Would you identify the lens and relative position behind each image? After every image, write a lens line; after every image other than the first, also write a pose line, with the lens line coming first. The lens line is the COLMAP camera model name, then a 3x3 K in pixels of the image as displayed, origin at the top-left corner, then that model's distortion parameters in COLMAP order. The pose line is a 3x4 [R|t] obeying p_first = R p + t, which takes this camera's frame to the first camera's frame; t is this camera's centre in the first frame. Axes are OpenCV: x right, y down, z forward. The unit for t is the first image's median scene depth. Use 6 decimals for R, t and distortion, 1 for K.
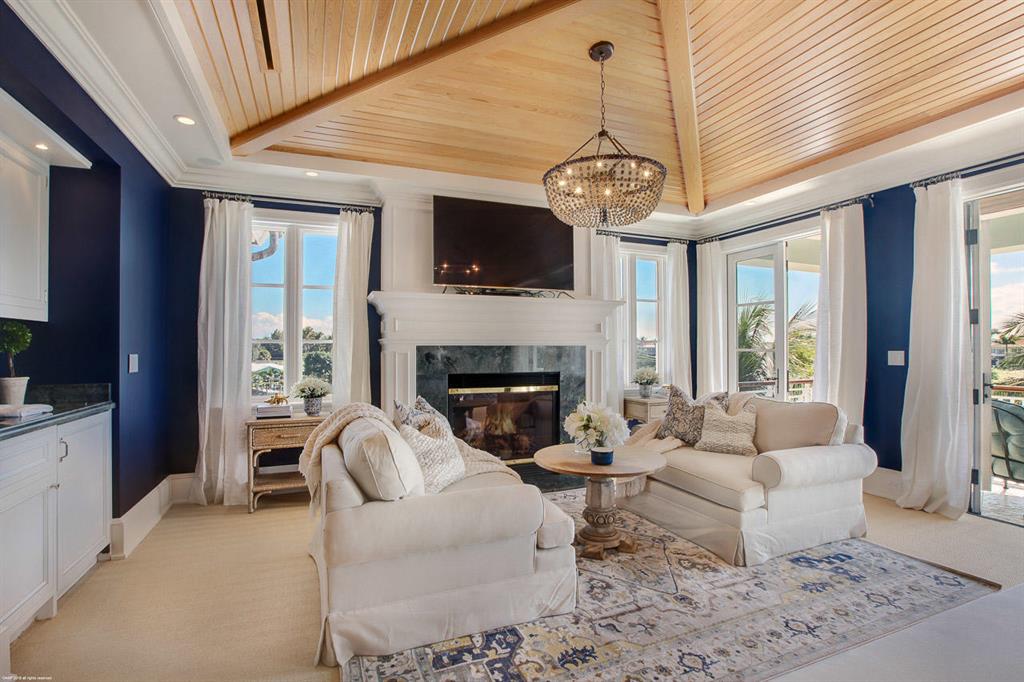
lens RADIAL K [[476.7, 0, 512.0], [0, 476.7, 341.0], [0, 0, 1]] dist [-0.041666, 0.000925]
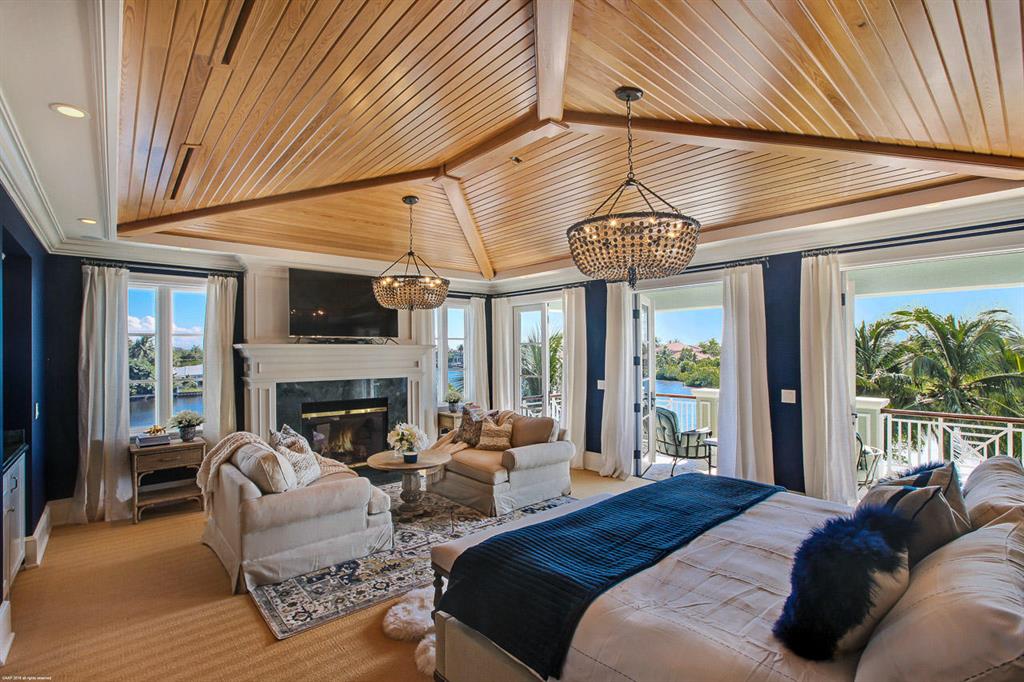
lens RADIAL K [[464.6, 0, 498.0], [0, 464.6, 344.3], [0, 0, 1]] dist [-0.048150, 0.016675]
pose [[0.953860, -0.004782, 0.300213, 0.003317], [0.005491, 0.999984, -0.001518, -0.120053], [-0.300201, 0.003096, 0.953871, -0.511711]]
